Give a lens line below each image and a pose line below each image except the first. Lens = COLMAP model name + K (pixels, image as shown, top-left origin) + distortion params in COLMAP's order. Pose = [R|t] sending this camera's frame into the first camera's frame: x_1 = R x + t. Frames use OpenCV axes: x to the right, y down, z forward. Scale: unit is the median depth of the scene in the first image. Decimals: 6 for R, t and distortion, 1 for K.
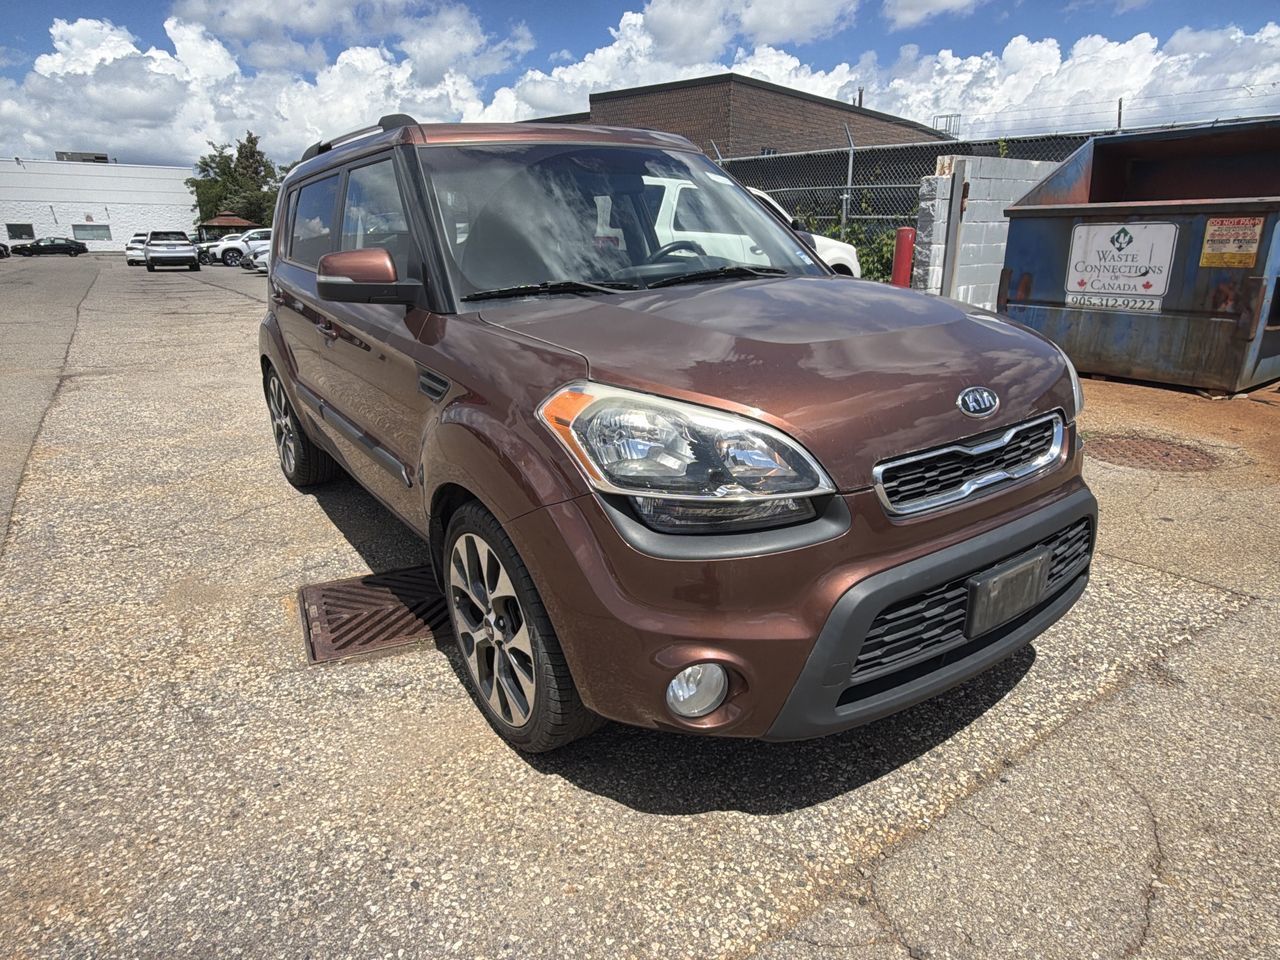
lens RADIAL K [[754.8, 0, 638.4], [0, 754.8, 475.2], [0, 0, 1]] dist [0.003596, -0.001851]
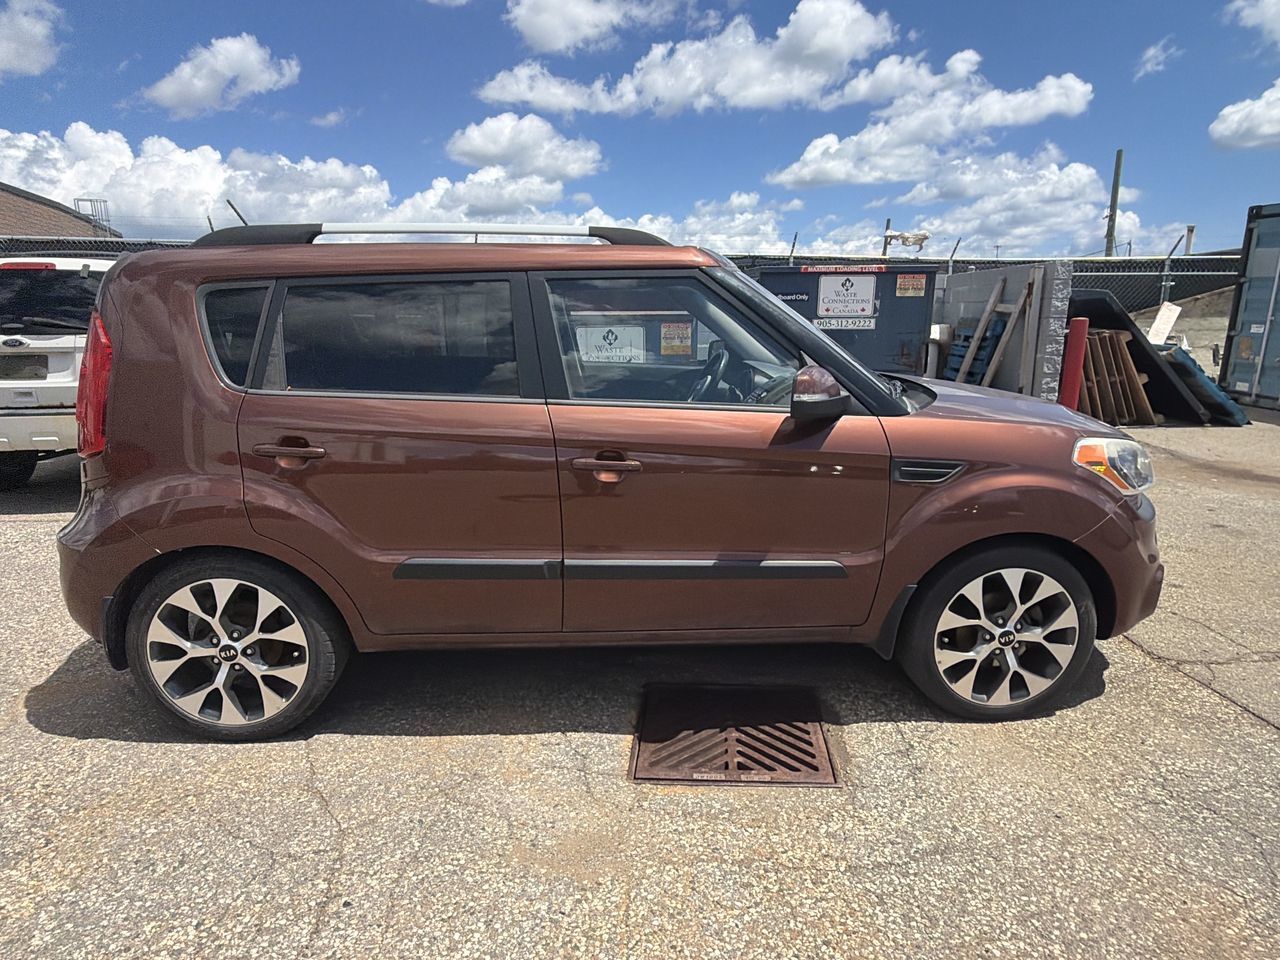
lens RADIAL K [[754.8, 0, 636.8], [0, 754.8, 476.5], [0, 0, 1]] dist [0.003596, -0.001851]
pose [[0.526473, -0.167733, 0.833482, -1.559528], [0.258834, 0.965431, 0.030794, -0.273949], [-0.809834, 0.199521, 0.551688, 0.713097]]
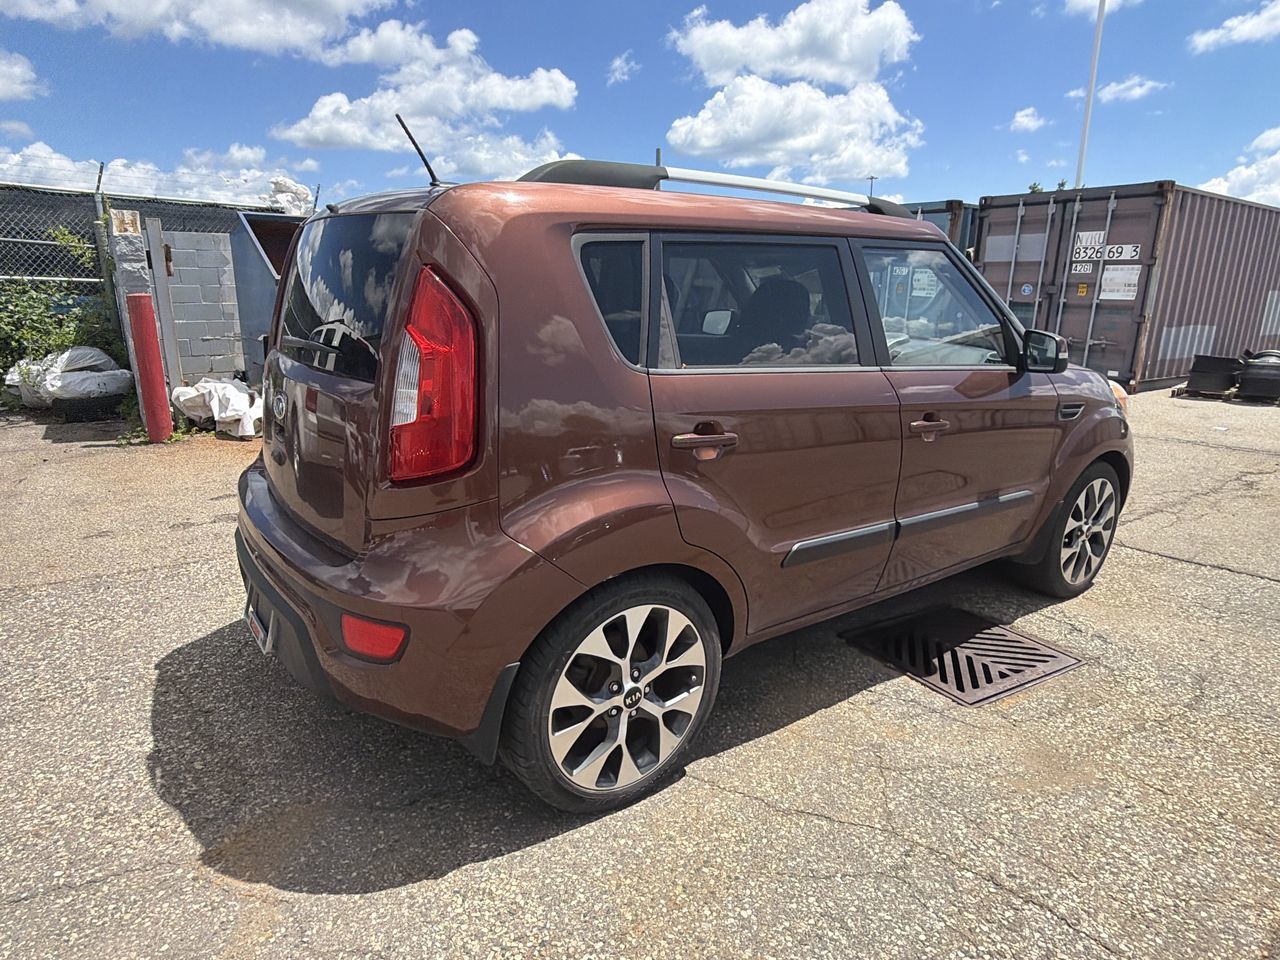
lens RADIAL K [[754.8, 0, 639.0], [0, 754.8, 476.1], [0, 0, 1]] dist [0.003596, -0.001851]
pose [[-0.027202, -0.228633, 0.973133, -1.833290], [0.294612, 0.928420, 0.226363, -0.623098], [-0.955230, 0.292854, 0.042103, 1.850696]]
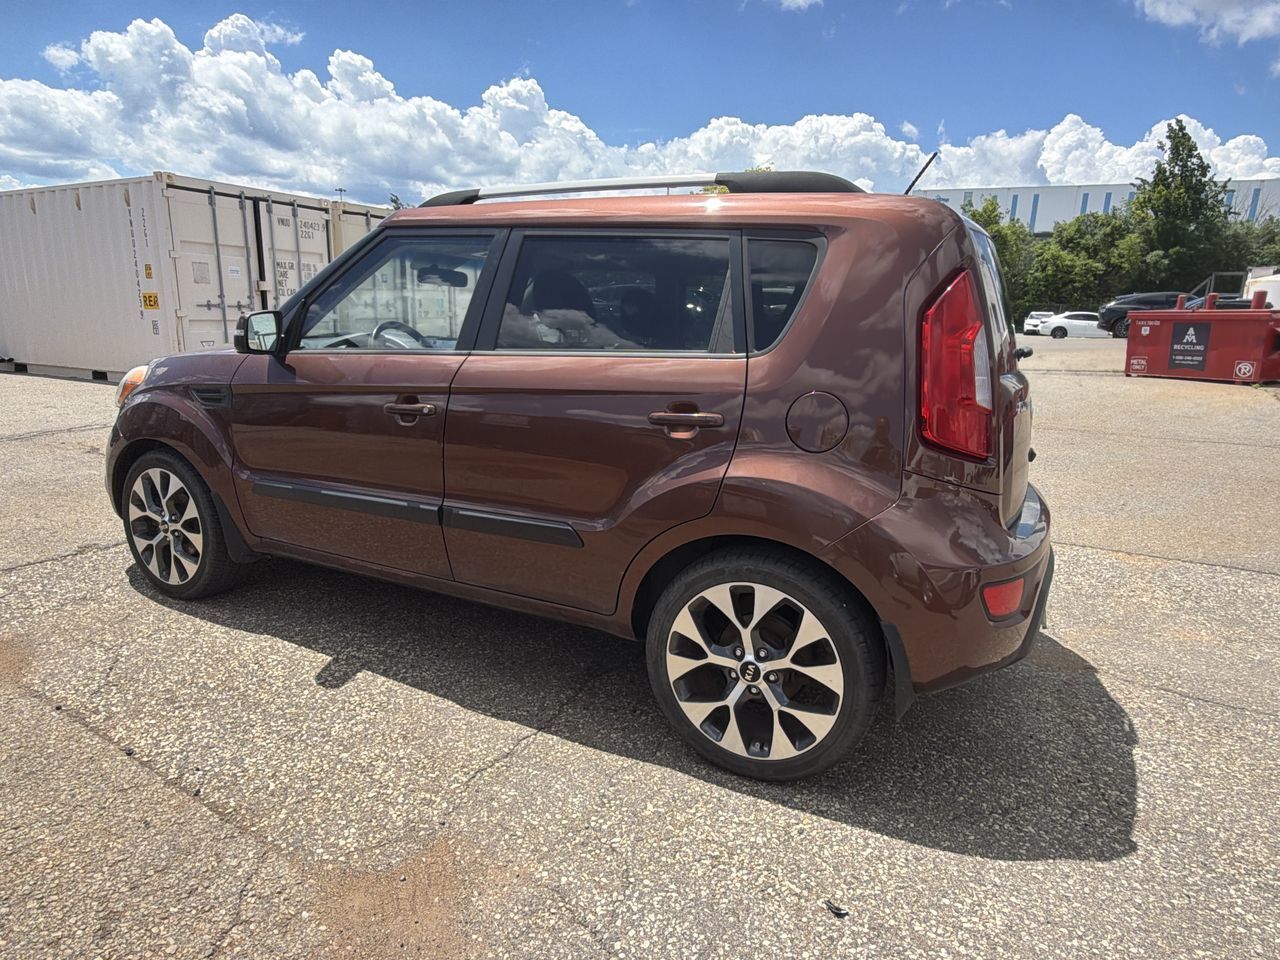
lens RADIAL K [[754.8, 0, 639.0], [0, 754.8, 483.6], [0, 0, 1]] dist [0.003596, -0.001851]
pose [[-0.879360, 0.089872, -0.467599, 0.398761], [-0.165934, 0.862627, 0.477850, -1.000118], [0.446309, 0.497793, -0.743647, 3.045436]]
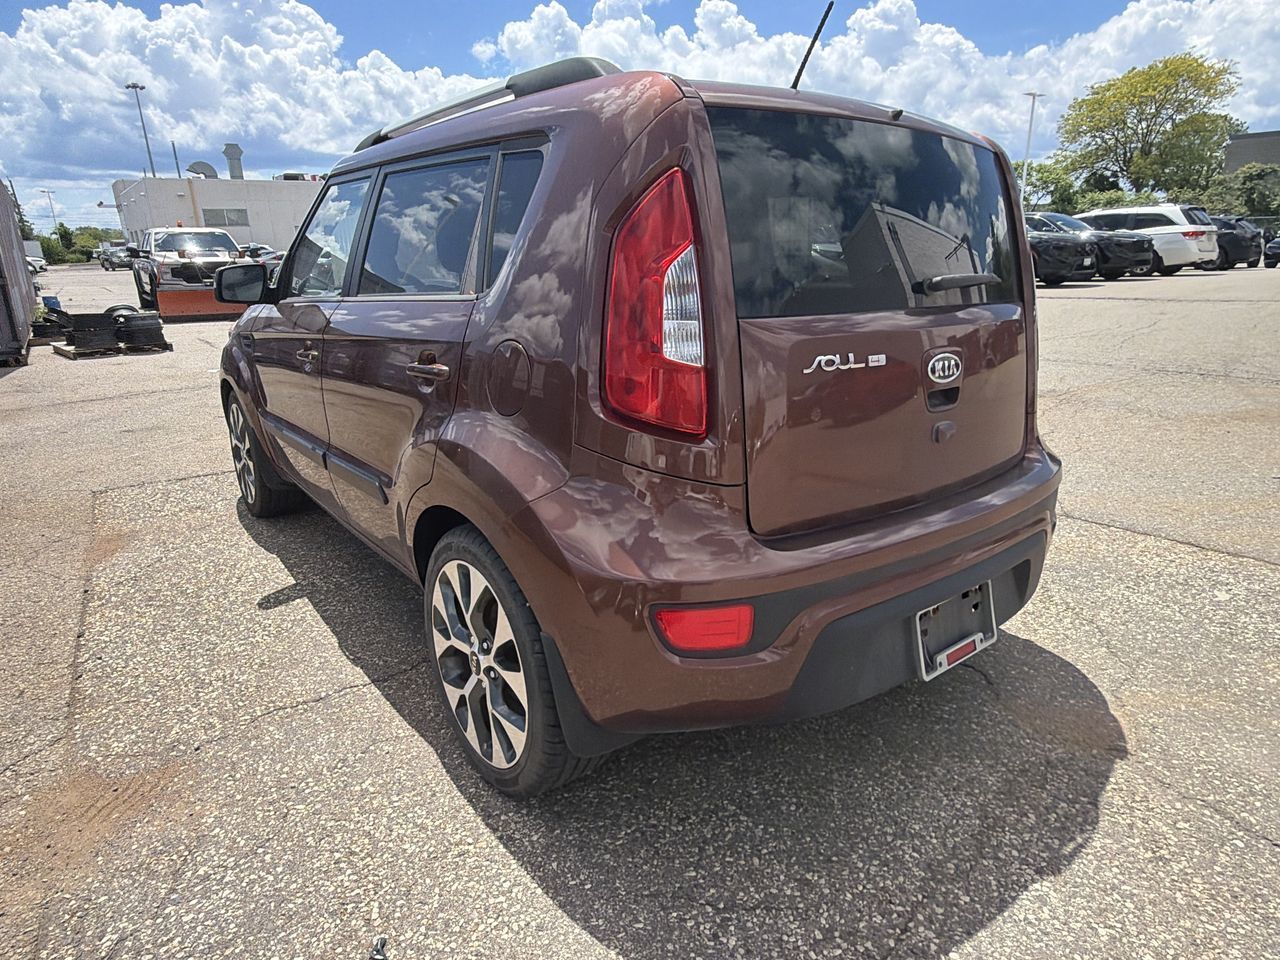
lens RADIAL K [[754.8, 0, 638.7], [0, 754.8, 480.7], [0, 0, 1]] dist [0.003596, -0.001851]
pose [[-0.998191, 0.040841, -0.044116, -0.364414], [0.008470, 0.822039, 0.569368, -1.002878], [0.059518, 0.567965, -0.820898, 3.103799]]
